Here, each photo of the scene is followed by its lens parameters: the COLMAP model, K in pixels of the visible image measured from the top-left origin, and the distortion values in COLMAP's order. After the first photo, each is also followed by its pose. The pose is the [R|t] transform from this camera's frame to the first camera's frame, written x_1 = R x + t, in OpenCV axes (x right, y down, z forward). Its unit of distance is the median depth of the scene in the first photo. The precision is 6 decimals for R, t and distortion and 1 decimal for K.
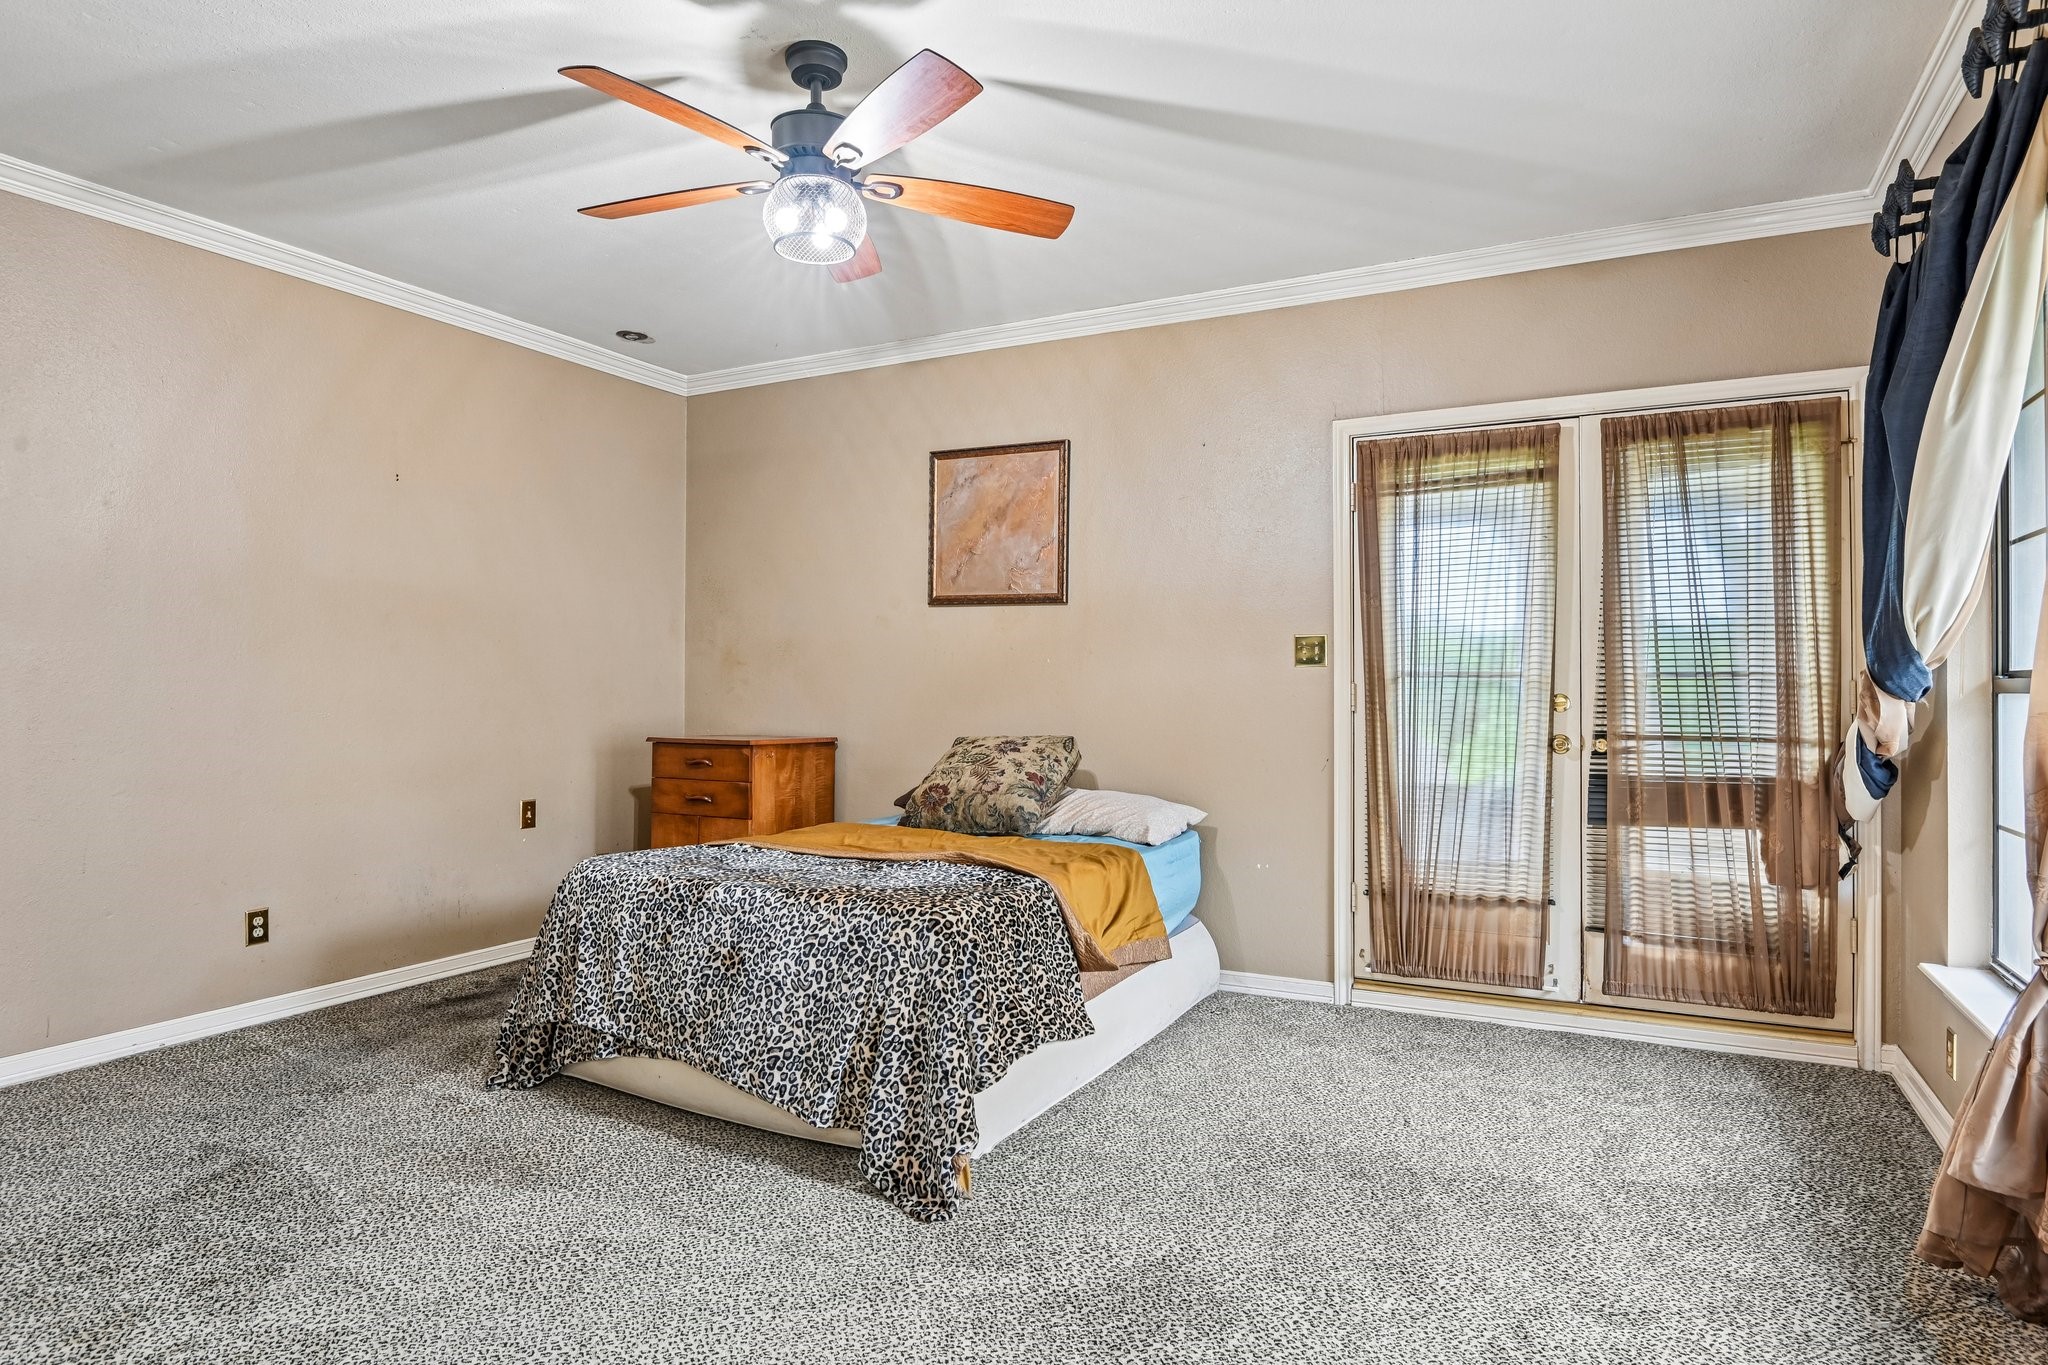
lens RADIAL K [[1148.9, 0, 1024.0], [0, 1148.9, 682.5], [0, 0, 1]] dist [0.004601, -0.023415]
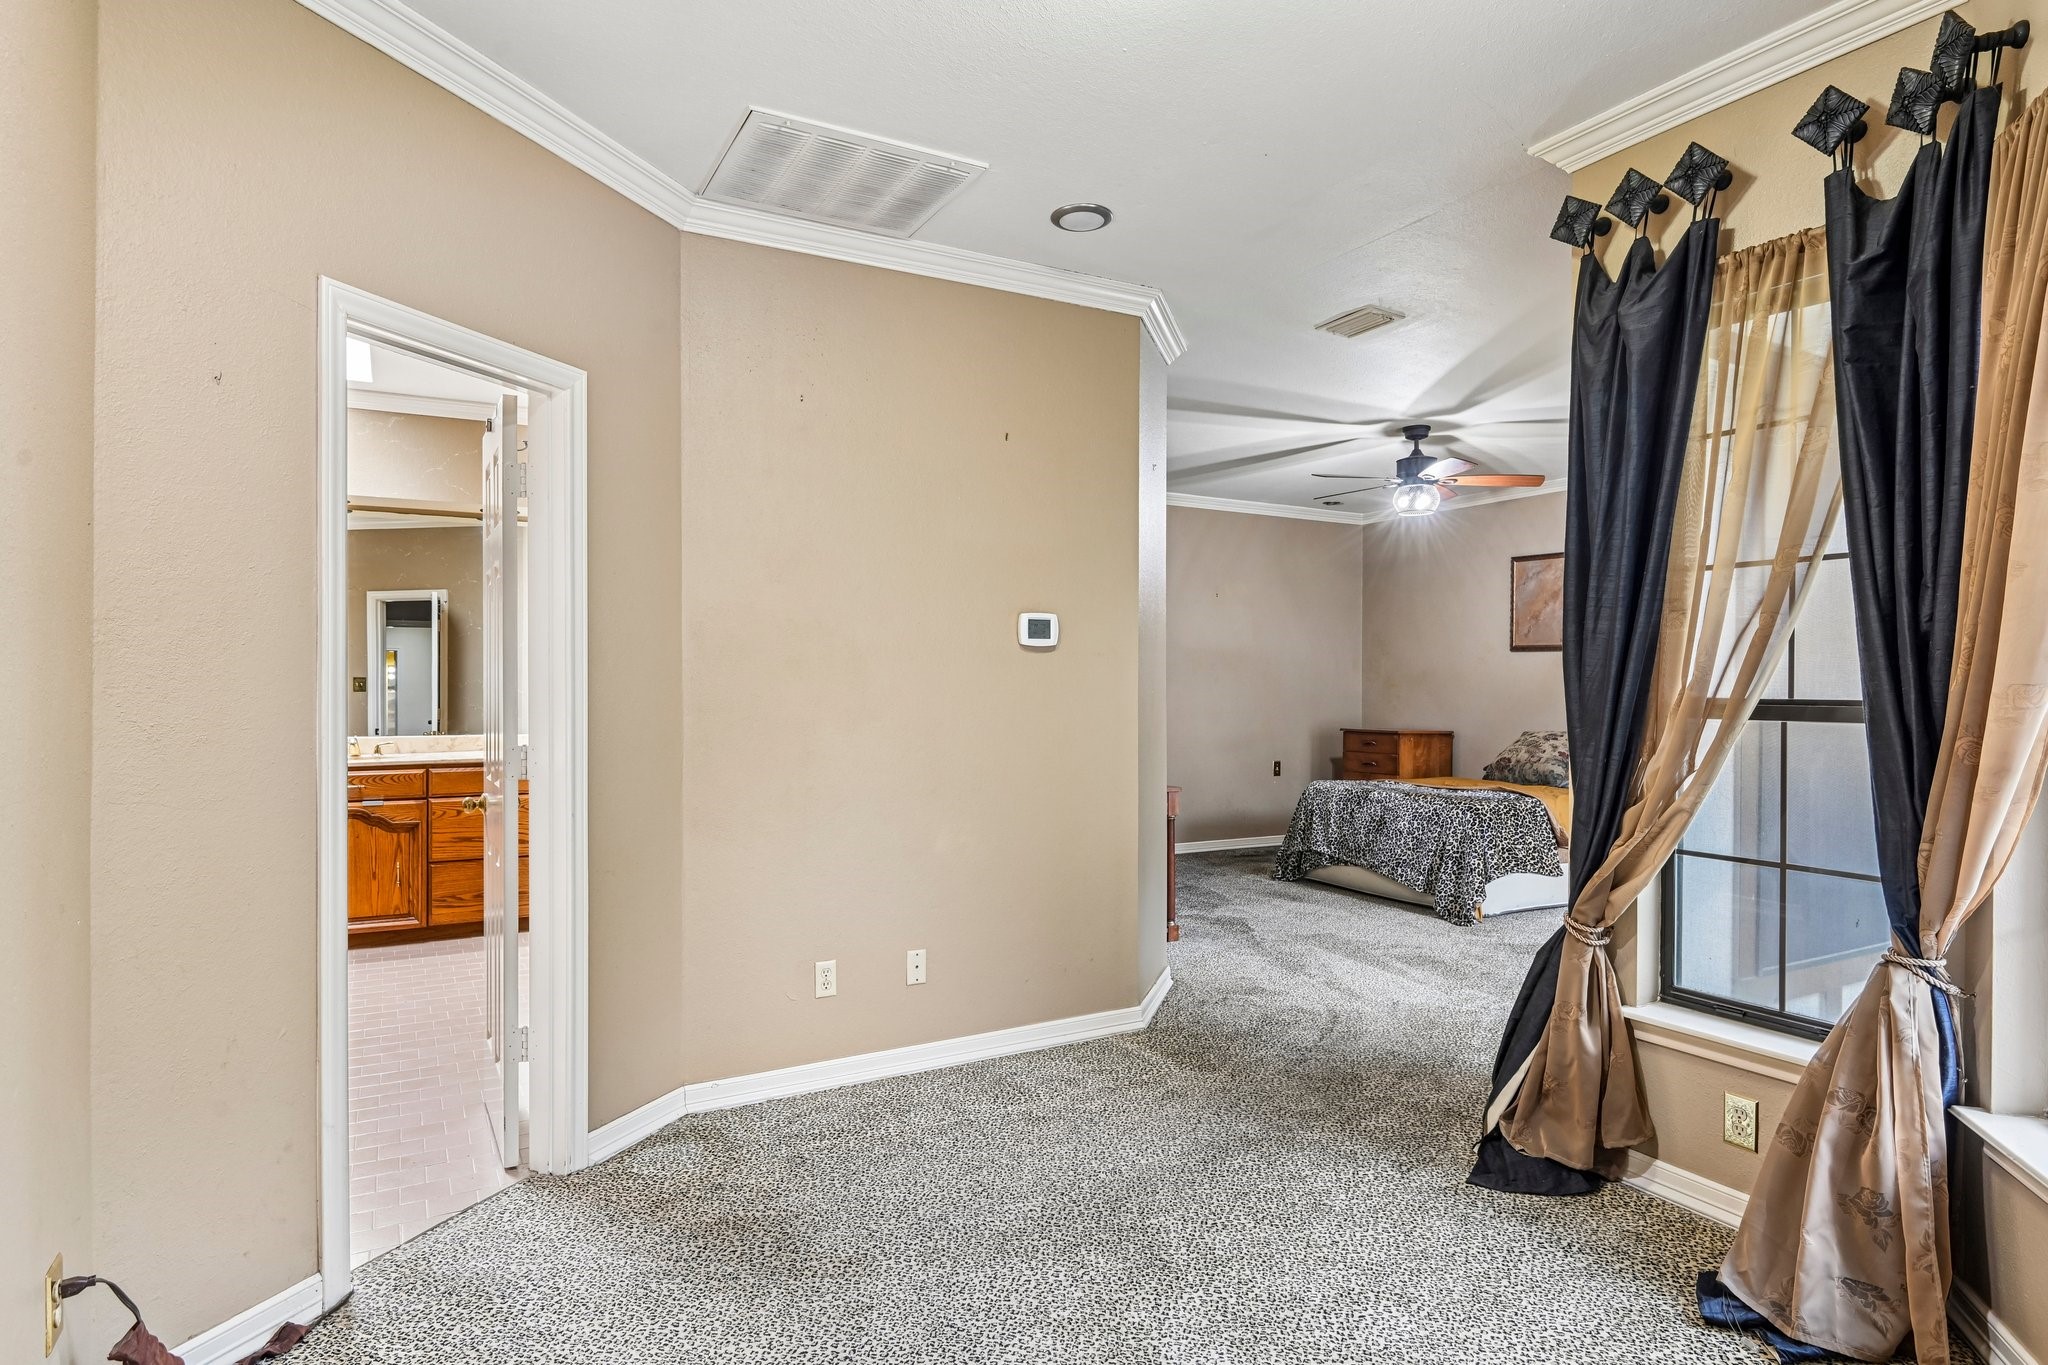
lens RADIAL K [[1148.9, 0, 1024.0], [0, 1148.9, 682.5], [0, 0, 1]] dist [0.004601, -0.023415]
pose [[0.838288, -0.002039, -0.545224, 0.276218], [-0.000694, 0.999988, -0.004808, -0.016986], [0.545227, 0.004409, 0.838277, -0.905211]]
